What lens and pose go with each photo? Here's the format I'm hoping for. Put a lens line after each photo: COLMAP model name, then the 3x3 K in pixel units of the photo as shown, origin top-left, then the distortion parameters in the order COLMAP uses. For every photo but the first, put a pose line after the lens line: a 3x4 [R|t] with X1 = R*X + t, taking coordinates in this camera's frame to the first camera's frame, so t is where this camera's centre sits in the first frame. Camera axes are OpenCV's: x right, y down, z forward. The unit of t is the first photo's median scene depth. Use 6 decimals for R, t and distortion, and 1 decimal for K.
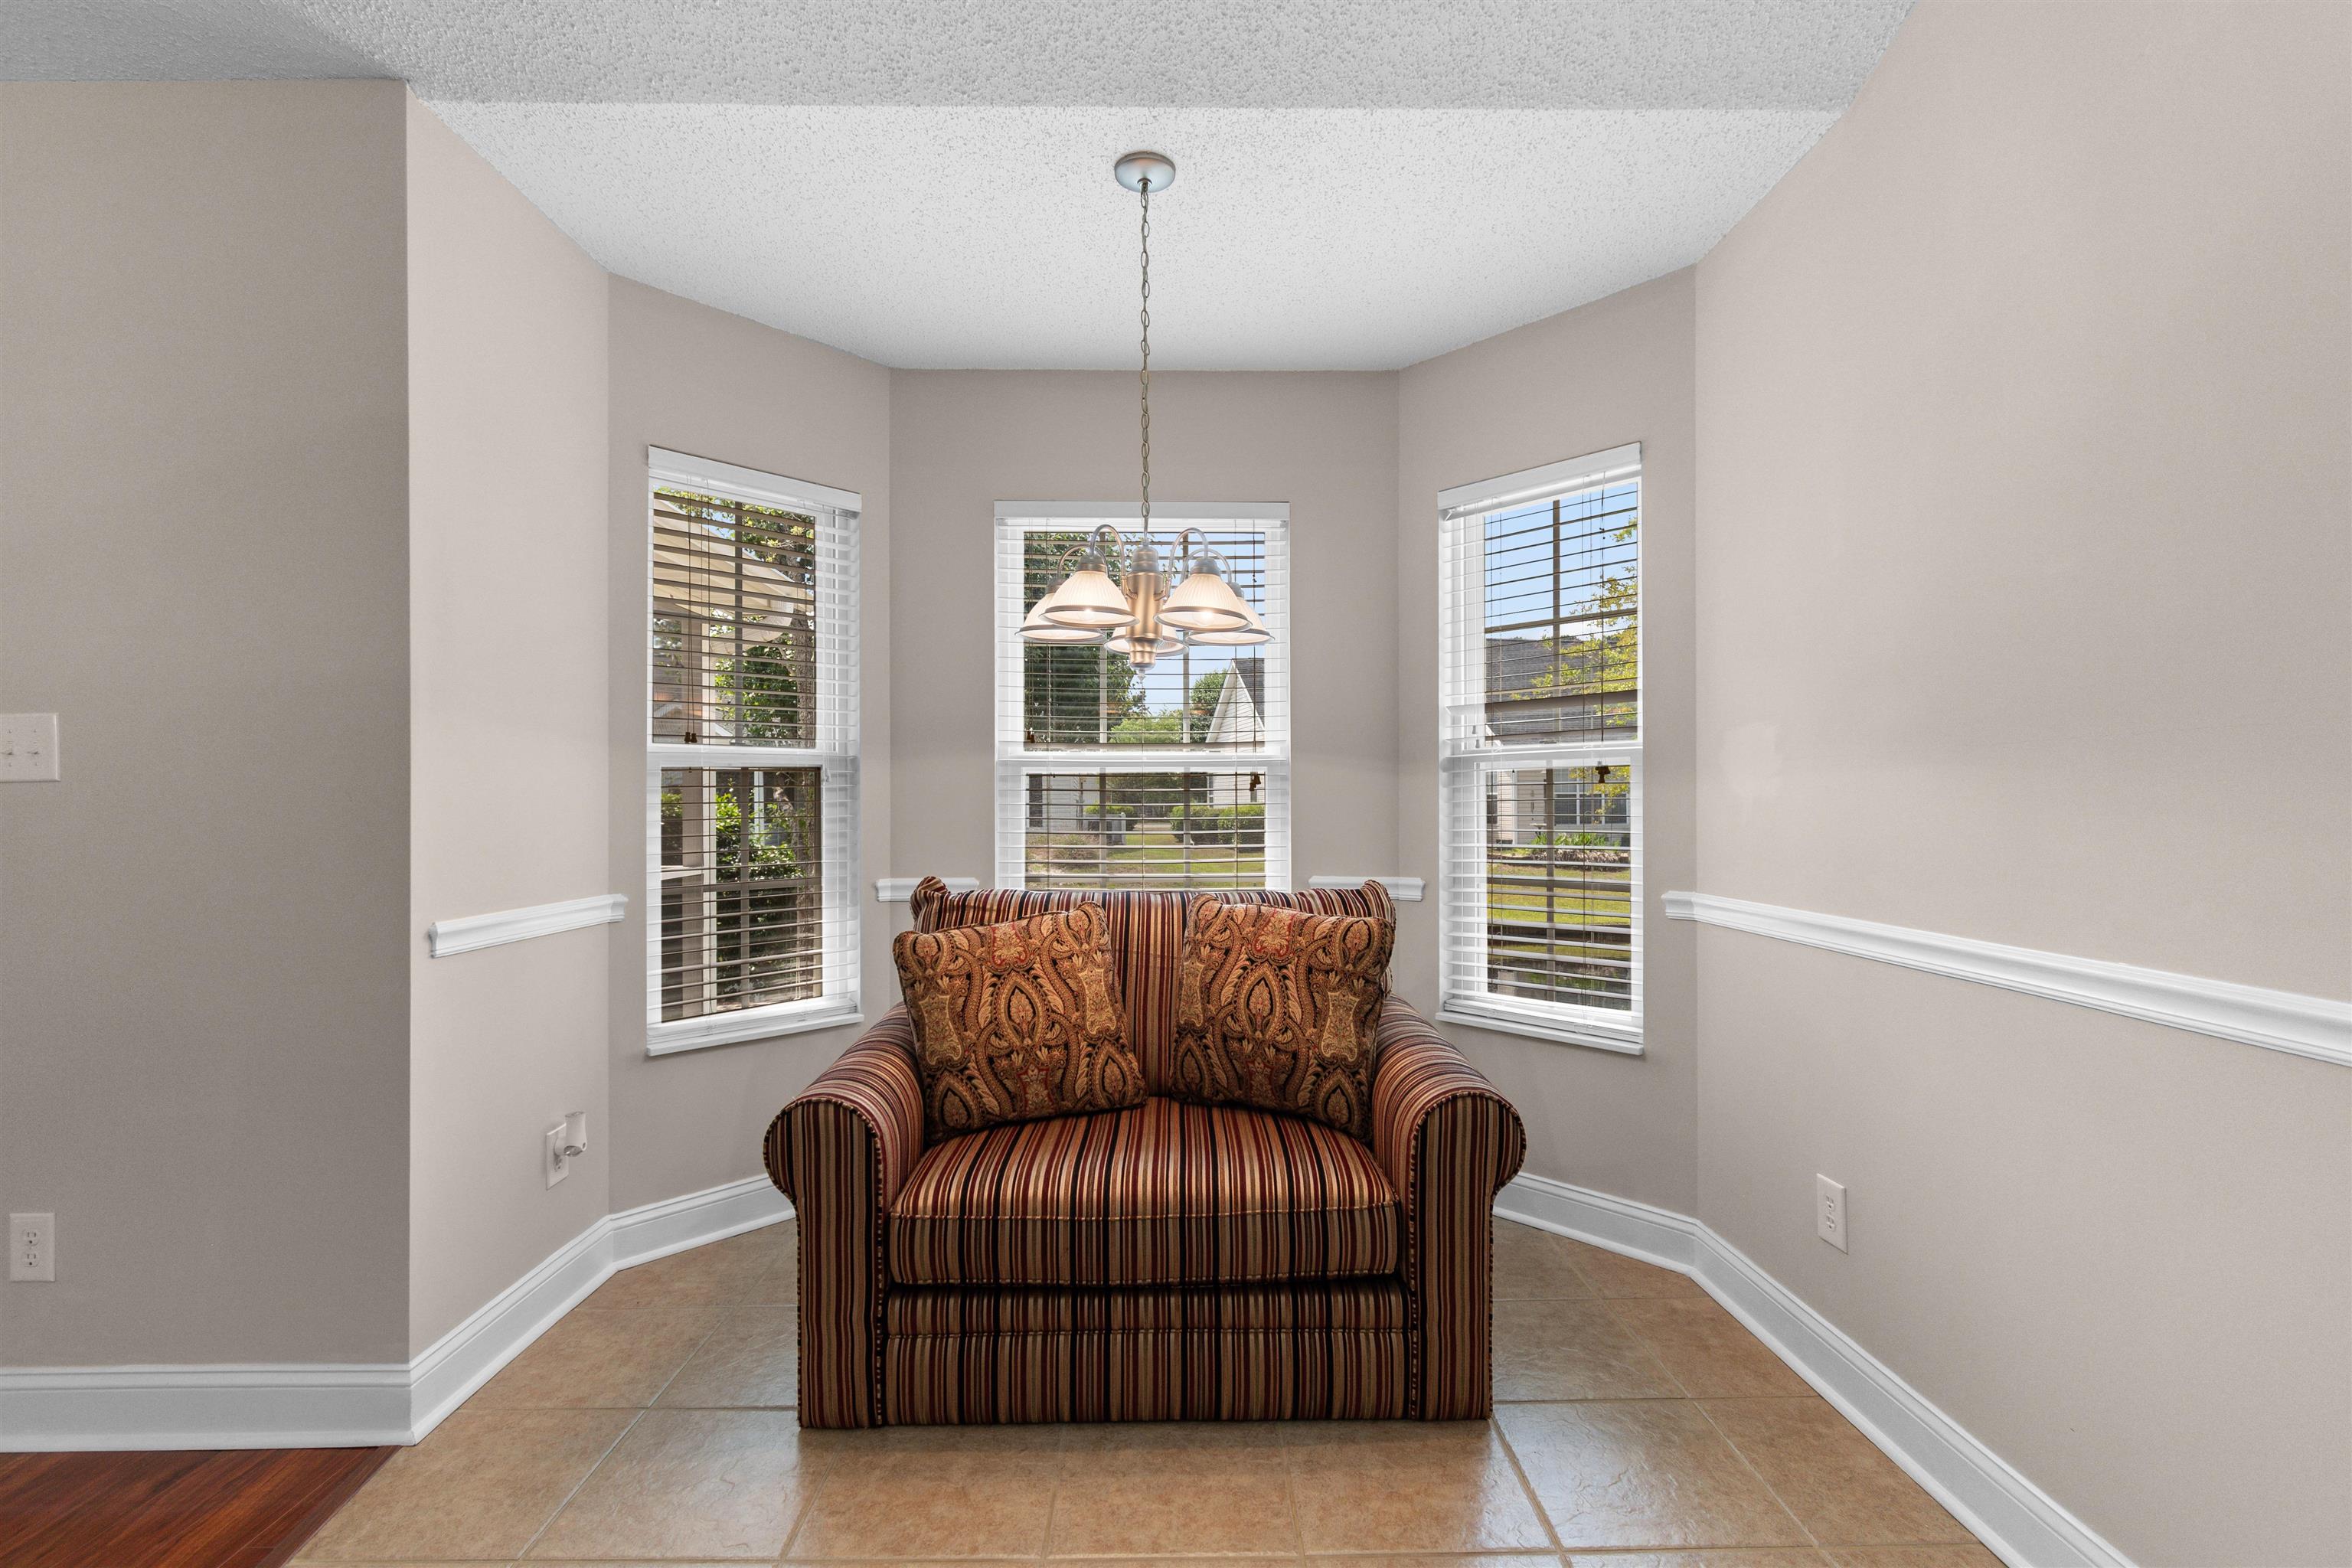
lens RADIAL K [[1046.8, 0, 1175.2], [0, 1046.8, 804.5], [0, 0, 1]] dist [-0.002444, -0.000259]
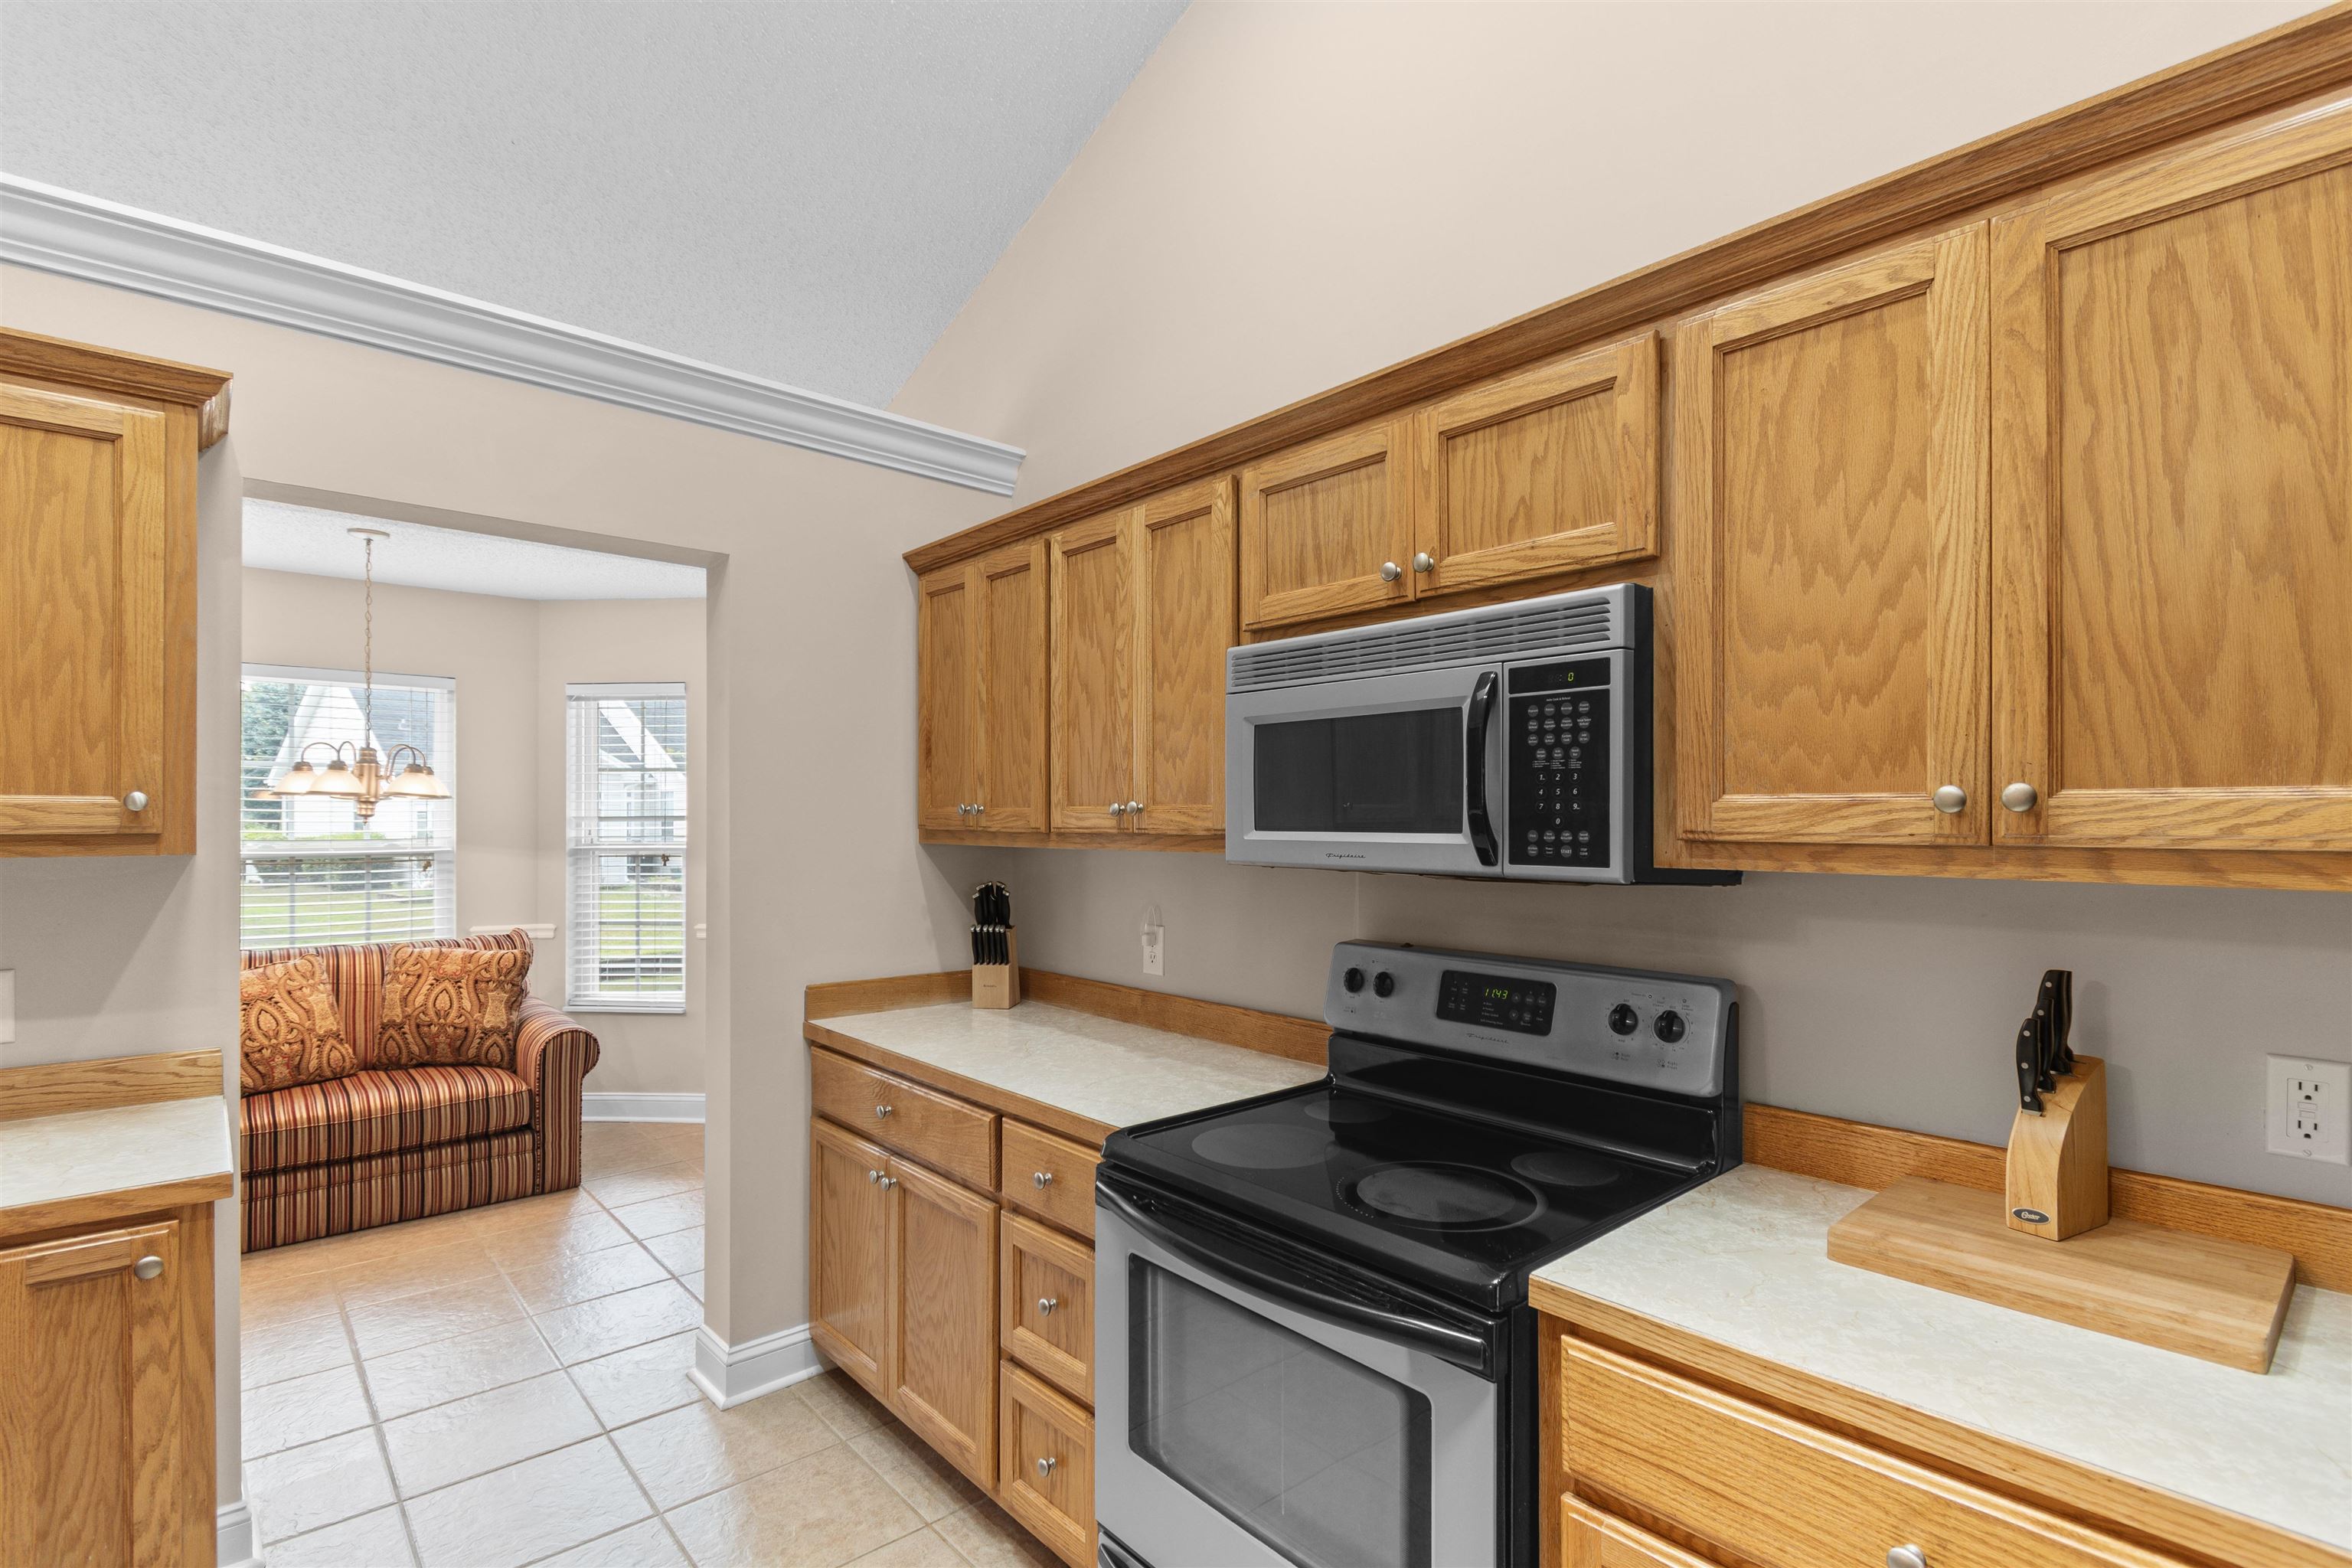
lens RADIAL K [[1100.2, 0, 1182.4], [0, 1100.2, 817.3], [0, 0, 1]] dist [0.006853, -0.006596]
pose [[0.750092, 0.004344, 0.661319, -0.219449], [-0.001809, 0.999988, -0.004517, -0.120199], [-0.661331, 0.002192, 0.750091, -1.248785]]
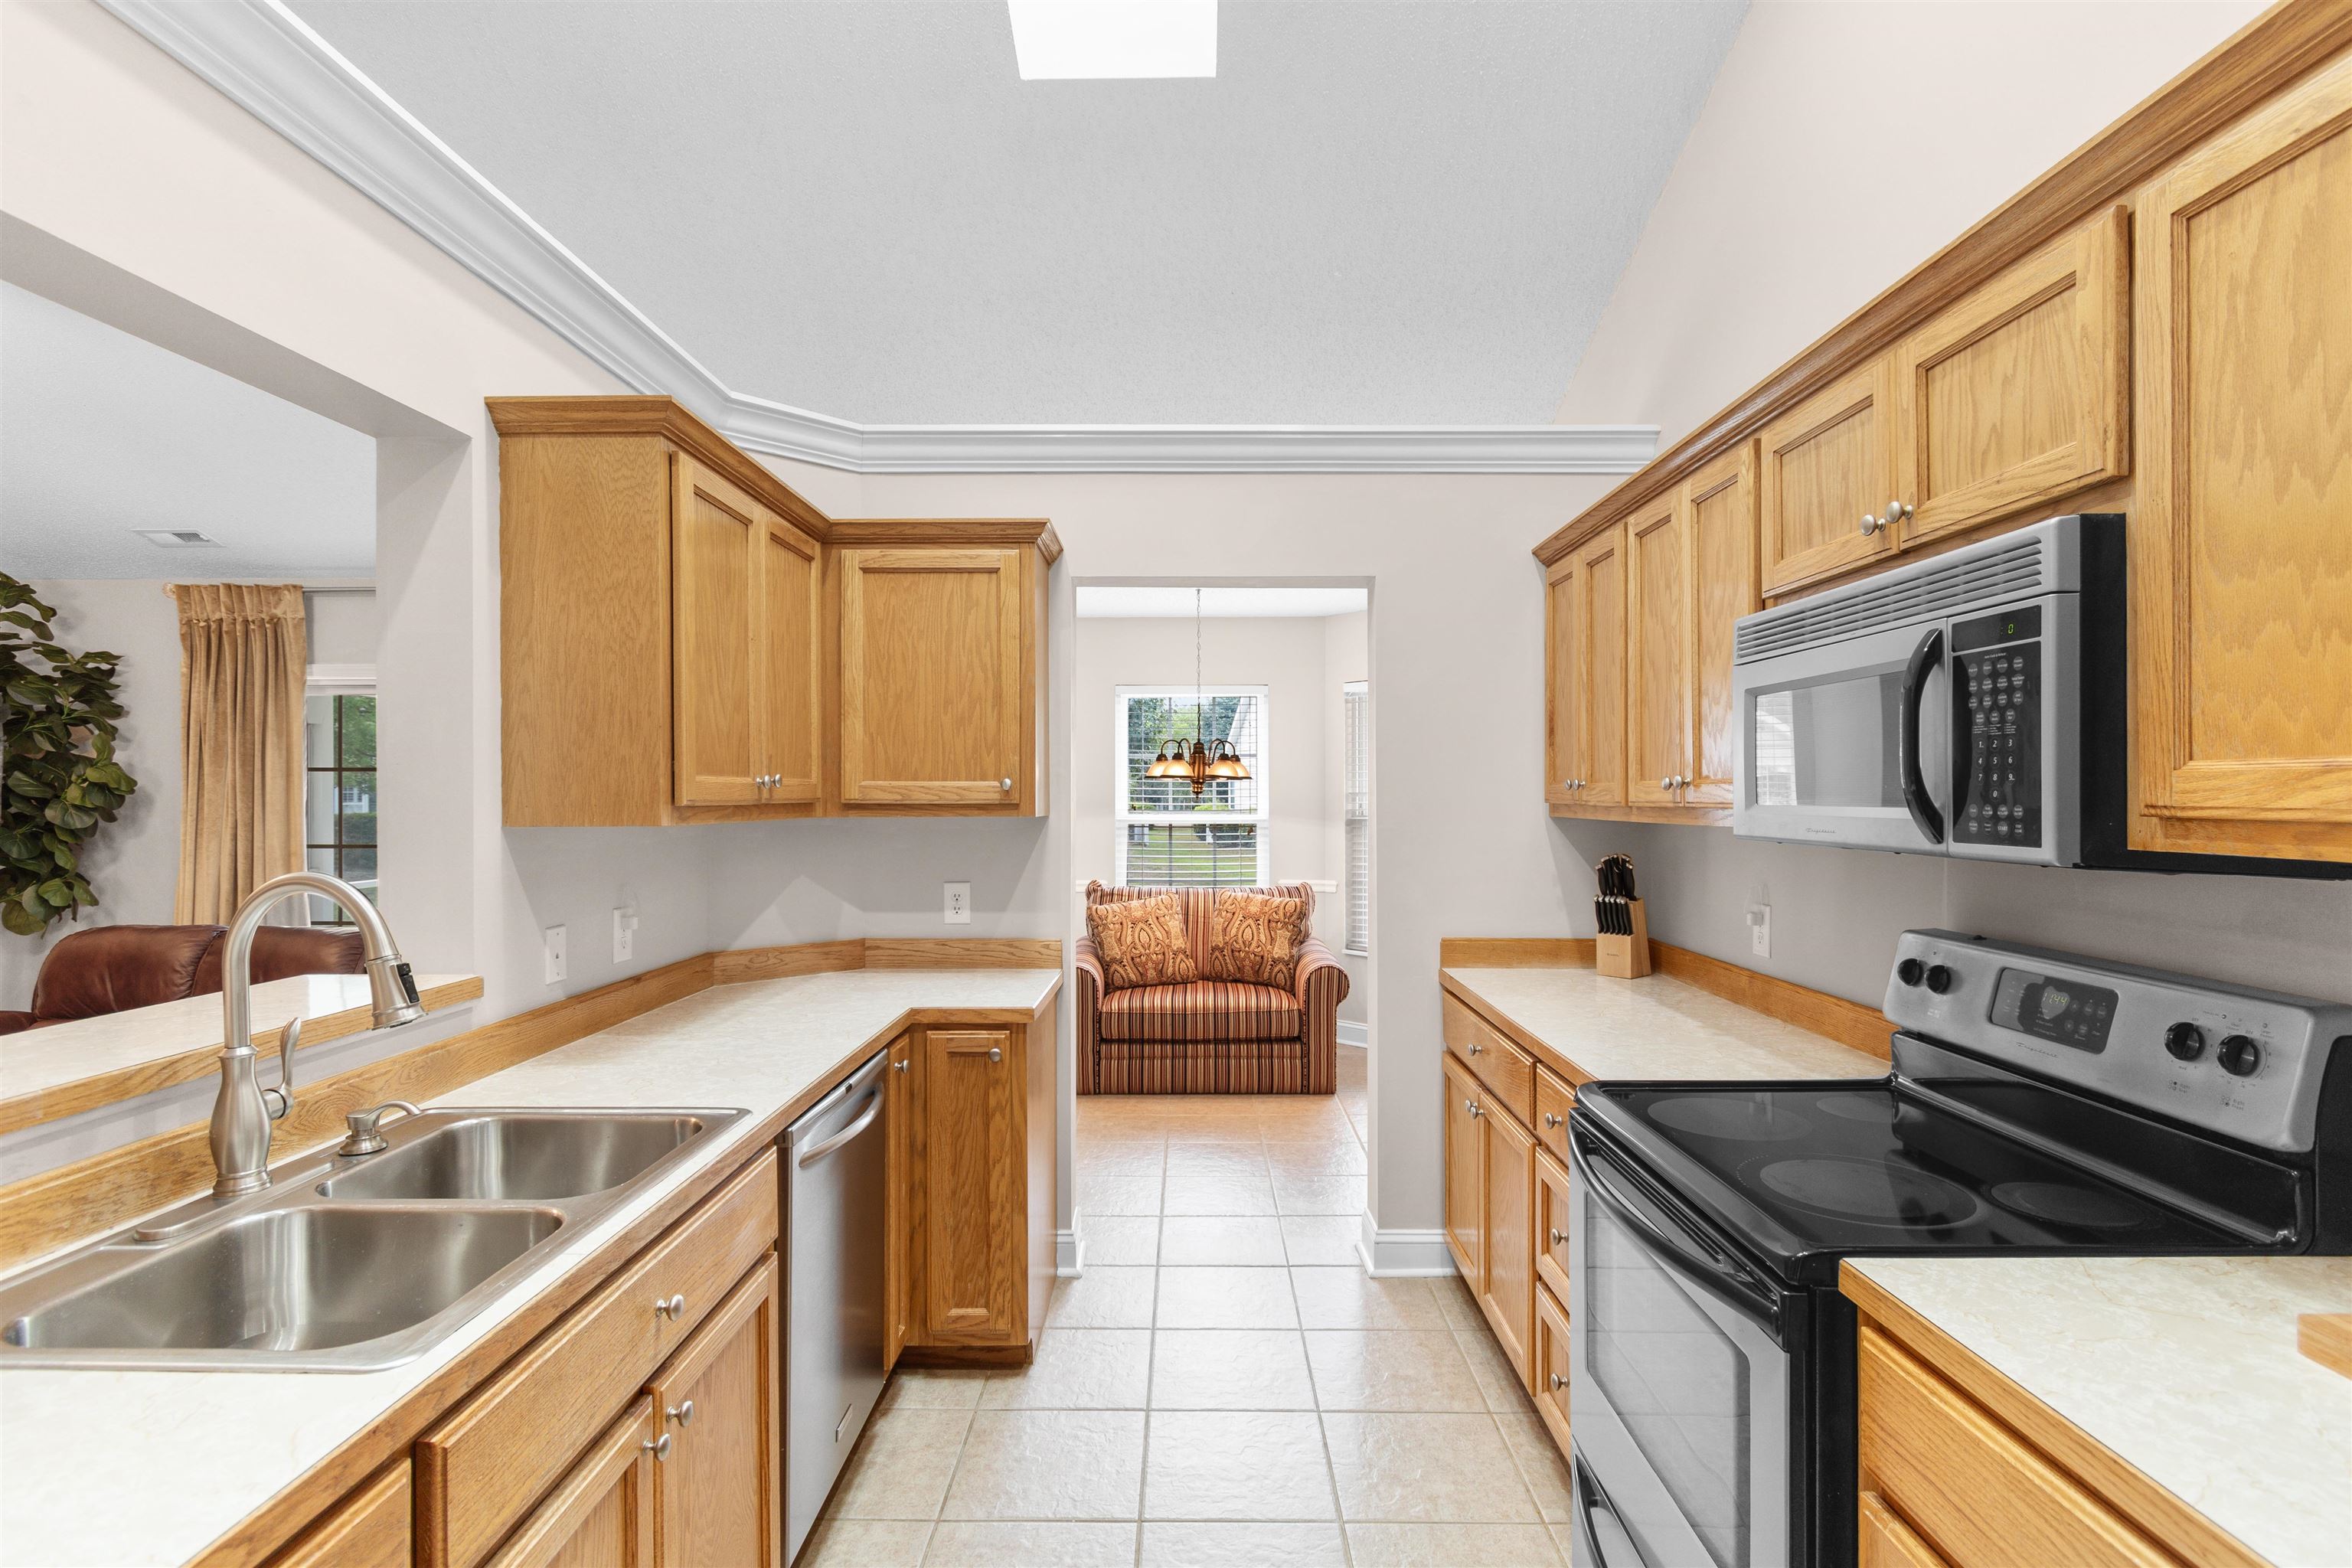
lens RADIAL K [[1114.4, 0, 1181.3], [0, 1114.4, 796.1], [0, 0, 1]] dist [0.007021, -0.006915]
pose [[0.999930, 0.001348, -0.011772, -0.037779], [-0.001353, 0.999999, -0.000479, -0.119175], [0.011772, 0.000495, 0.999931, -1.498692]]
